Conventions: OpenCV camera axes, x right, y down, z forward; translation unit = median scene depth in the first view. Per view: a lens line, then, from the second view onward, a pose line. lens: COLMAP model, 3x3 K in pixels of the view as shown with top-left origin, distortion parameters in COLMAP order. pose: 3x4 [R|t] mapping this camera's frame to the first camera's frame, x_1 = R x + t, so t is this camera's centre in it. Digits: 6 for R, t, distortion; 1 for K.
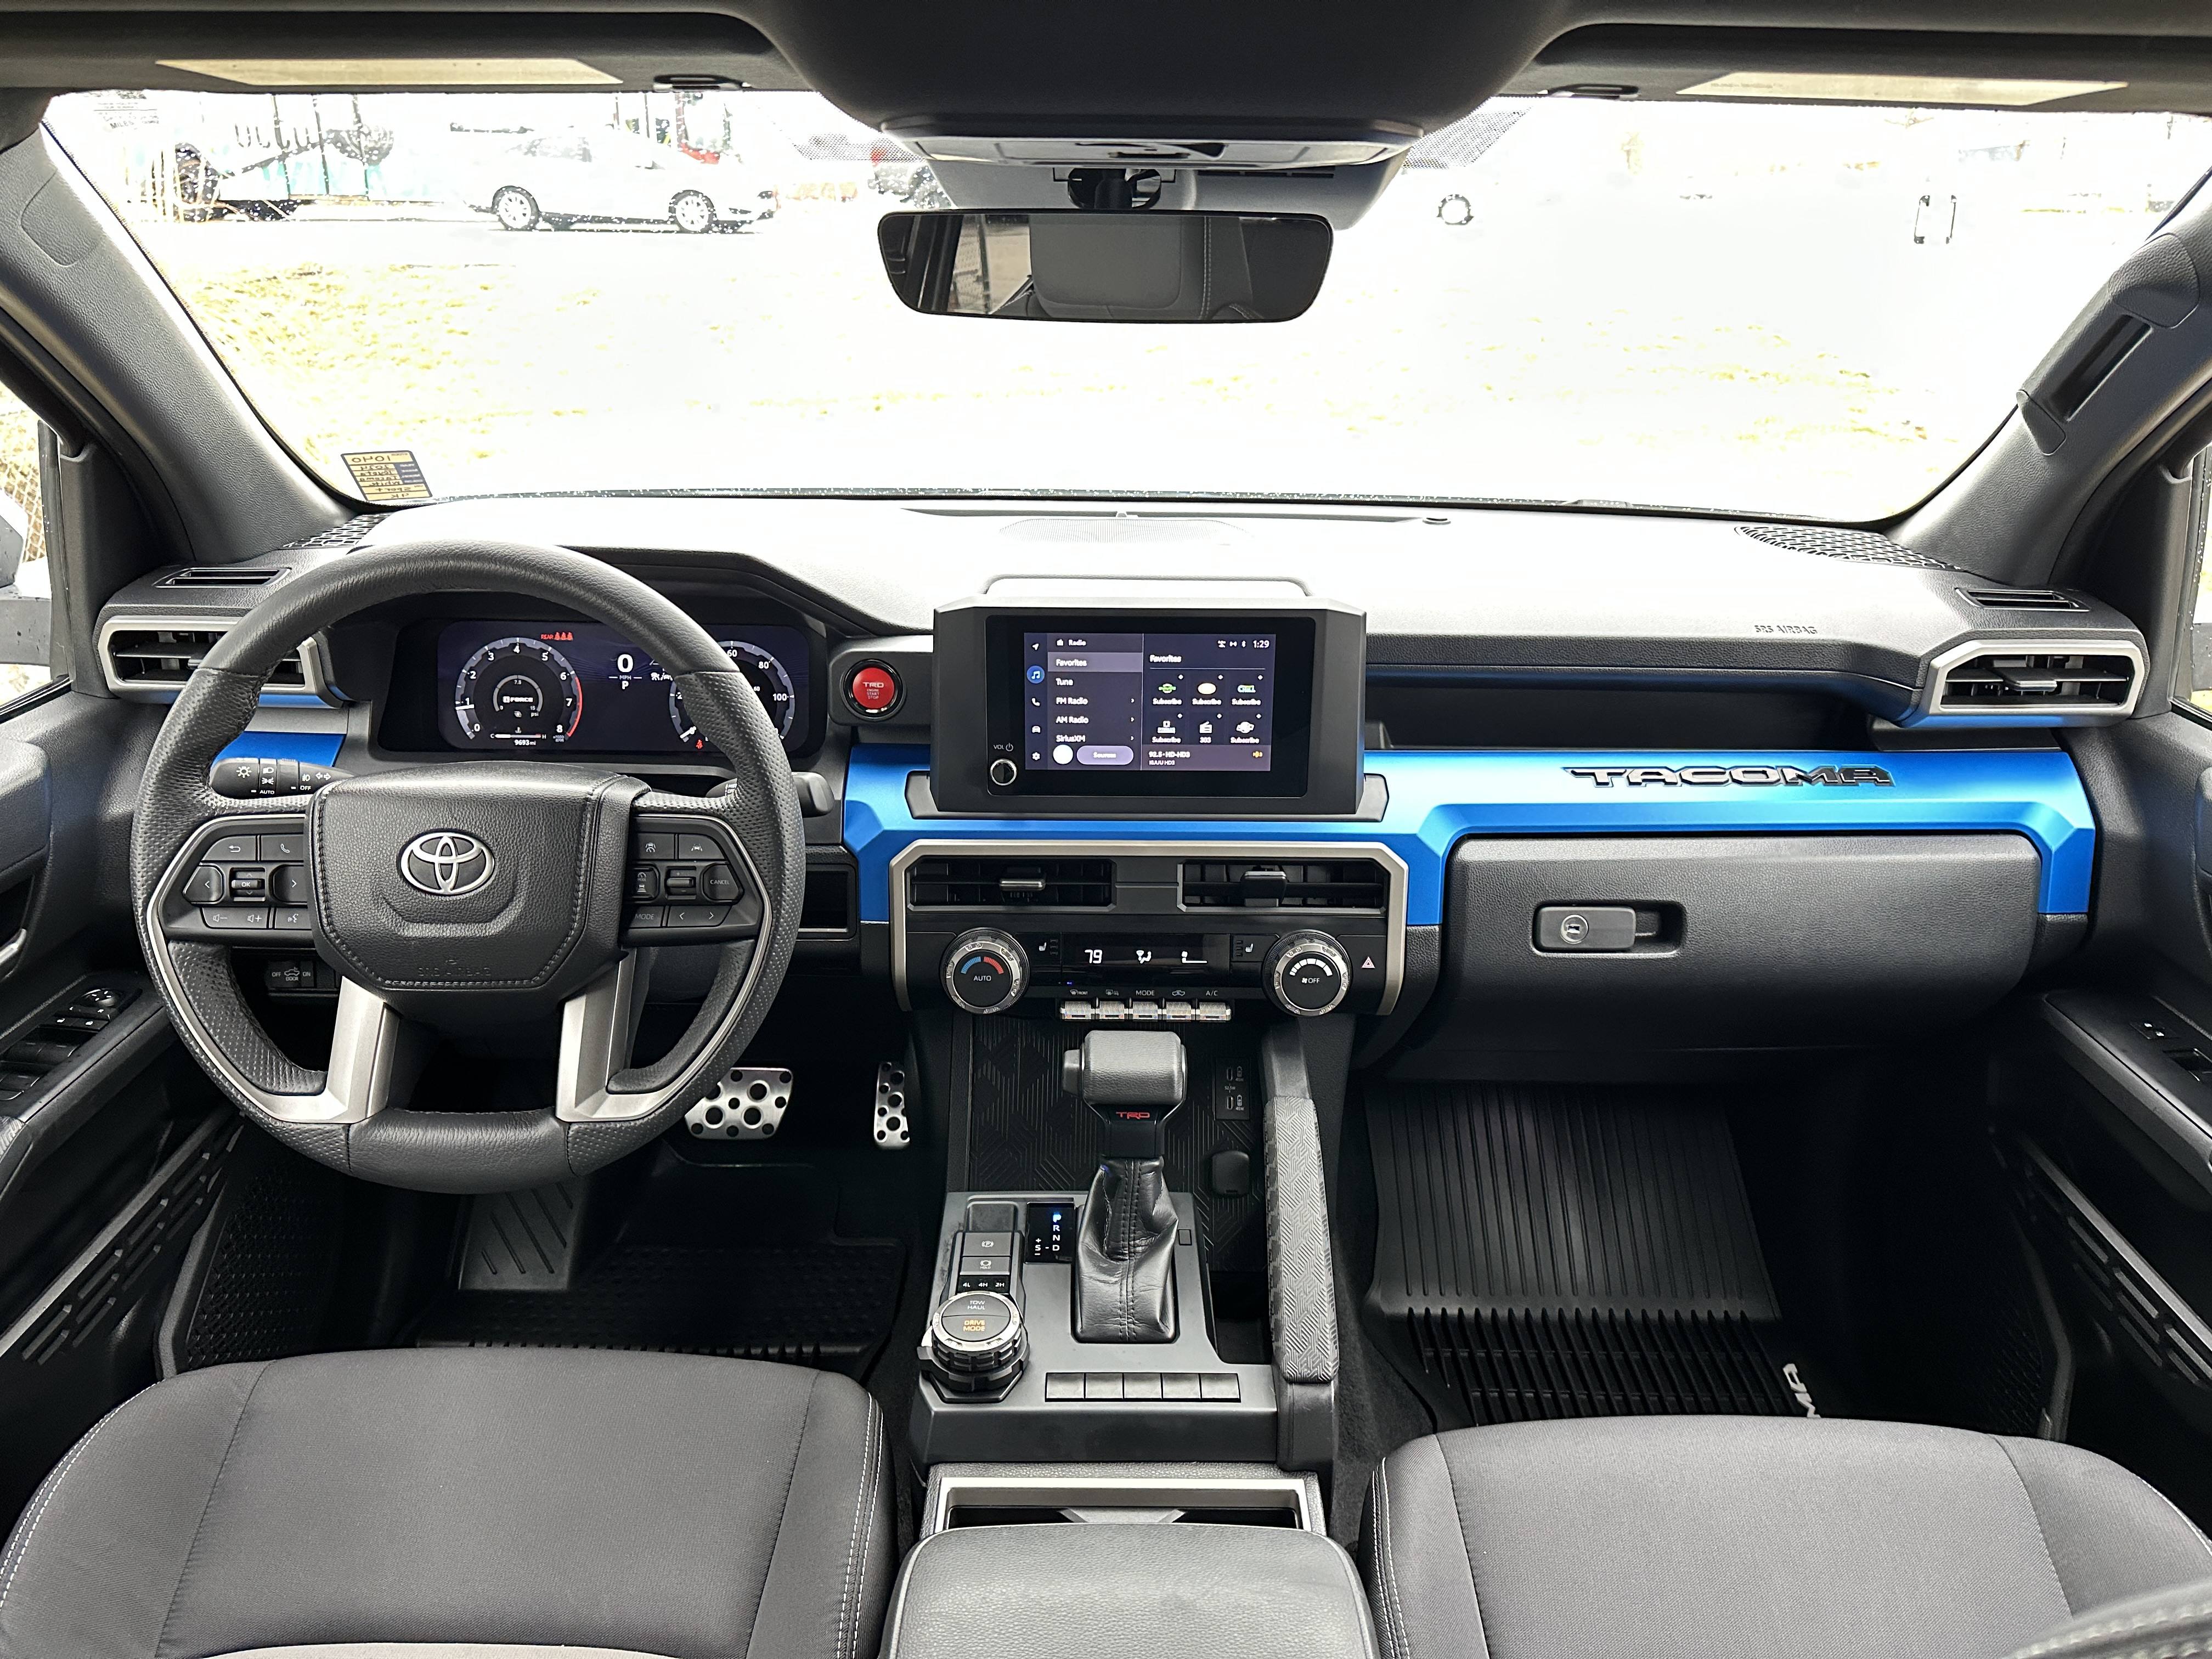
lens RADIAL K [[1570.7, 0, 1130.7], [0, 1570.7, 788.7], [0, 0, 1]] dist [0.042096, -0.049661]
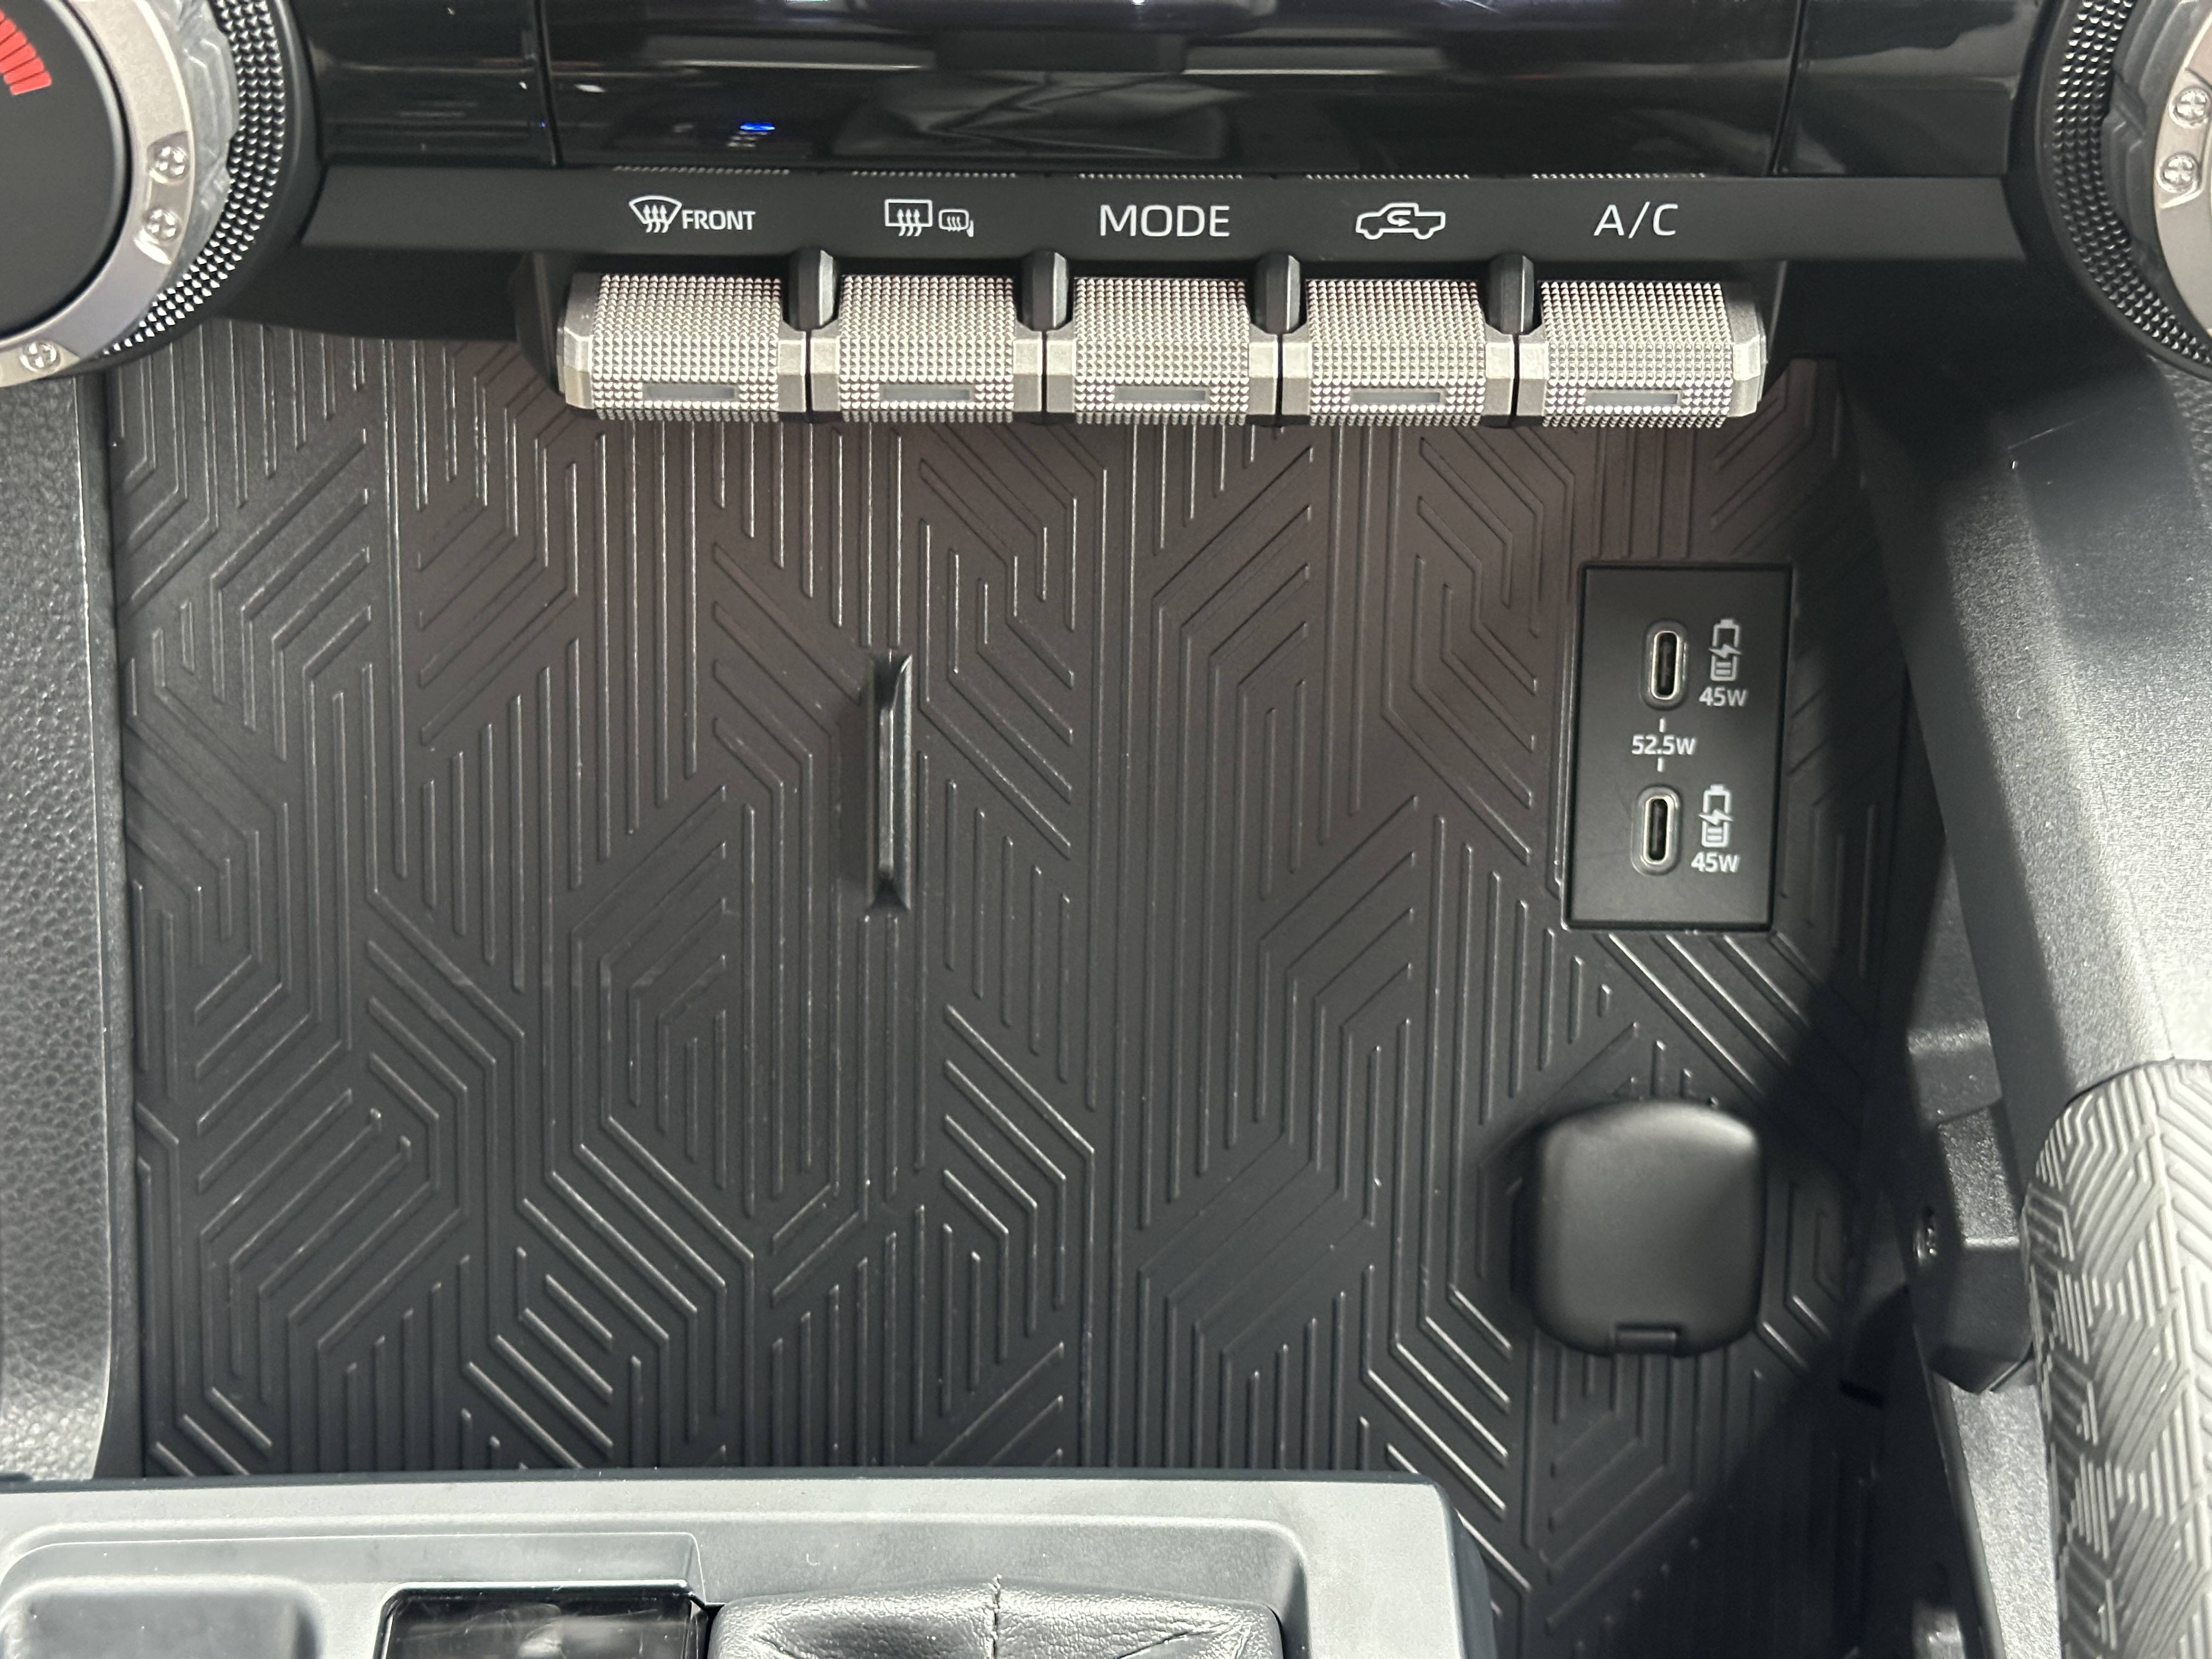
lens RADIAL K [[3117.7, 0, 1113.9], [0, 3117.7, 837.7], [0, 0, 1]] dist [0.141522, 0.000000]
pose [[0.999984, 0.003687, -0.004366, 0.006407], [-0.001605, 0.914481, 0.404626, 0.067919], [0.005484, -0.404612, 0.914472, 0.732339]]
